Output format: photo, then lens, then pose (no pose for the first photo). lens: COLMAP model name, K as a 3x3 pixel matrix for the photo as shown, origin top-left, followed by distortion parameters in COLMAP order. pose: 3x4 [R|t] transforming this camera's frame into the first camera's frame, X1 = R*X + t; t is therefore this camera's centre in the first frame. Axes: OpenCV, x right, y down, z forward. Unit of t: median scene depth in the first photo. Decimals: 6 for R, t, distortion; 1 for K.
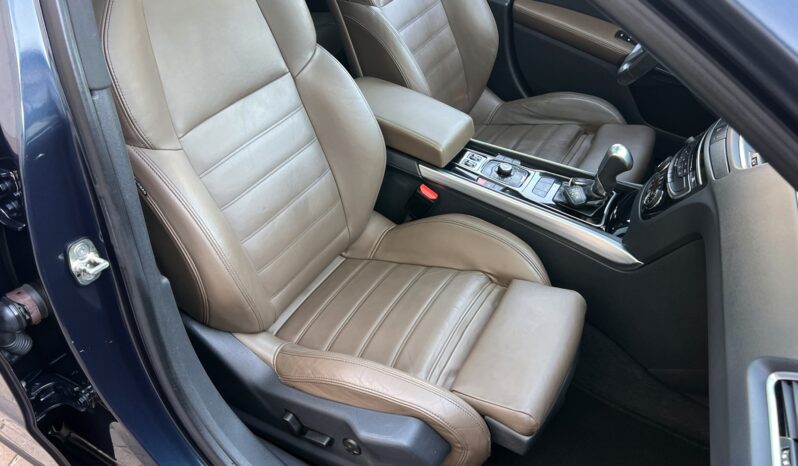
lens RADIAL K [[649.1, 0, 391.3], [0, 649.1, 235.3], [0, 0, 1]] dist [0.037419, -0.032194]
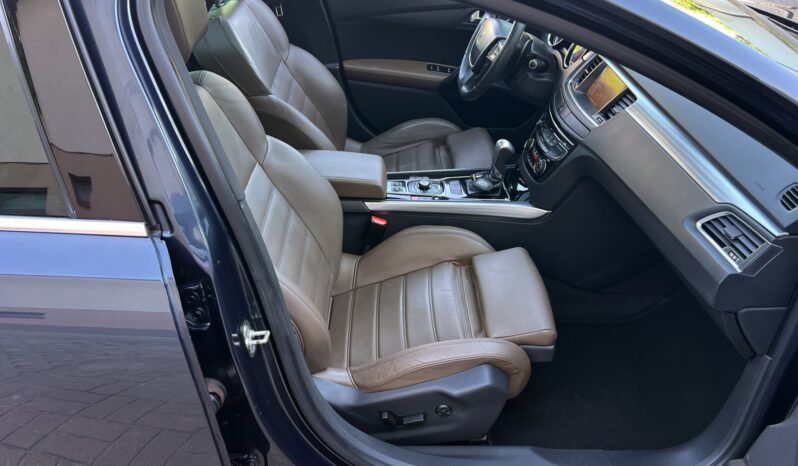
lens RADIAL K [[649.1, 0, 398.4], [0, 649.1, 233.8], [0, 0, 1]] dist [0.037419, -0.032194]
pose [[0.866536, -0.338742, 0.366564, -0.389772], [0.367586, 0.929940, -0.009595, -0.018030], [-0.337632, 0.143058, 0.930343, -0.174600]]
